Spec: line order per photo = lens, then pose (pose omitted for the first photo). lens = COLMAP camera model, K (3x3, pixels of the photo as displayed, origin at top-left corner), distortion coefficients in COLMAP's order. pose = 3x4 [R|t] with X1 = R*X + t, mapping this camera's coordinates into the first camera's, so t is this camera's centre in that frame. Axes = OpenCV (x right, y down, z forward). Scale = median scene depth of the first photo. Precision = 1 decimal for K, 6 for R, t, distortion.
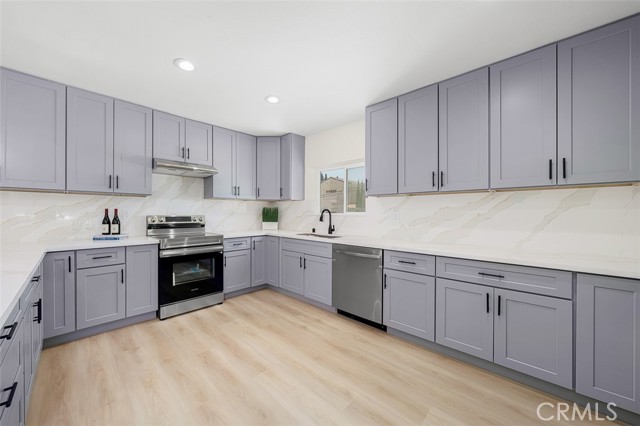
lens RADIAL K [[223.7, 0, 302.4], [0, 223.7, 214.2], [0, 0, 1]] dist [-0.003480, -0.000020]
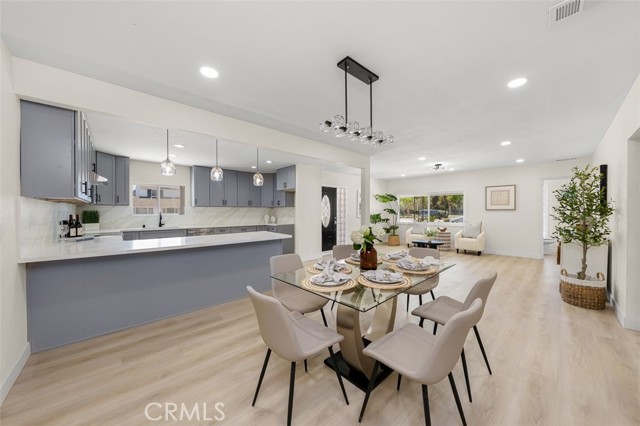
lens RADIAL K [[222.0, 0, 324.9], [0, 222.0, 212.5], [0, 0, 1]] dist [-0.001665, -0.000225]
pose [[-0.002573, -0.008618, 0.999960, -1.826599], [0.012535, 0.999884, 0.008650, -0.021681], [-0.999918, 0.012557, -0.002465, -0.268528]]
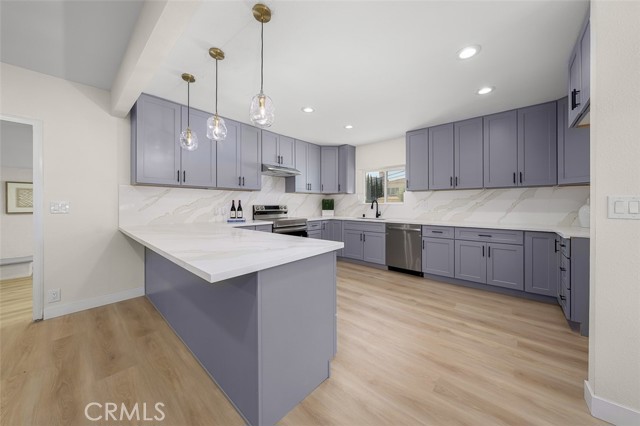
lens RADIAL K [[222.0, 0, 328.7], [0, 222.0, 206.4], [0, 0, 1]] dist [-0.001665, -0.000225]
pose [[0.994142, -0.005985, 0.107919, -0.400515], [0.005661, 0.999978, 0.003316, 0.013085], [-0.107936, -0.002686, 0.994154, -0.430387]]
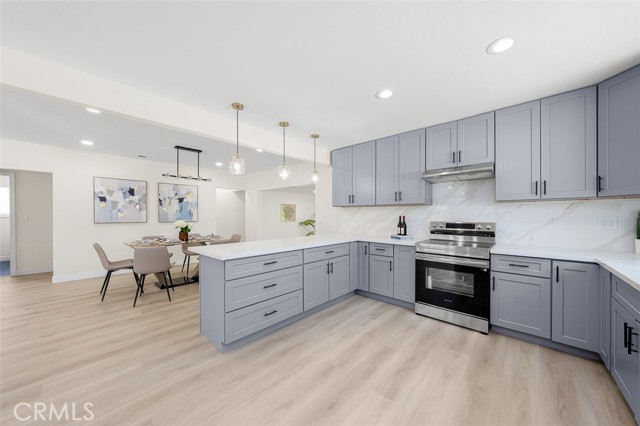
lens RADIAL K [[222.0, 0, 324.0], [0, 222.0, 218.0], [0, 0, 1]] dist [-0.001665, -0.000225]
pose [[0.083078, 0.009379, -0.996499, 0.394618], [-0.008688, 0.999925, 0.008687, -0.017537], [0.996505, 0.007936, 0.083154, 0.378090]]
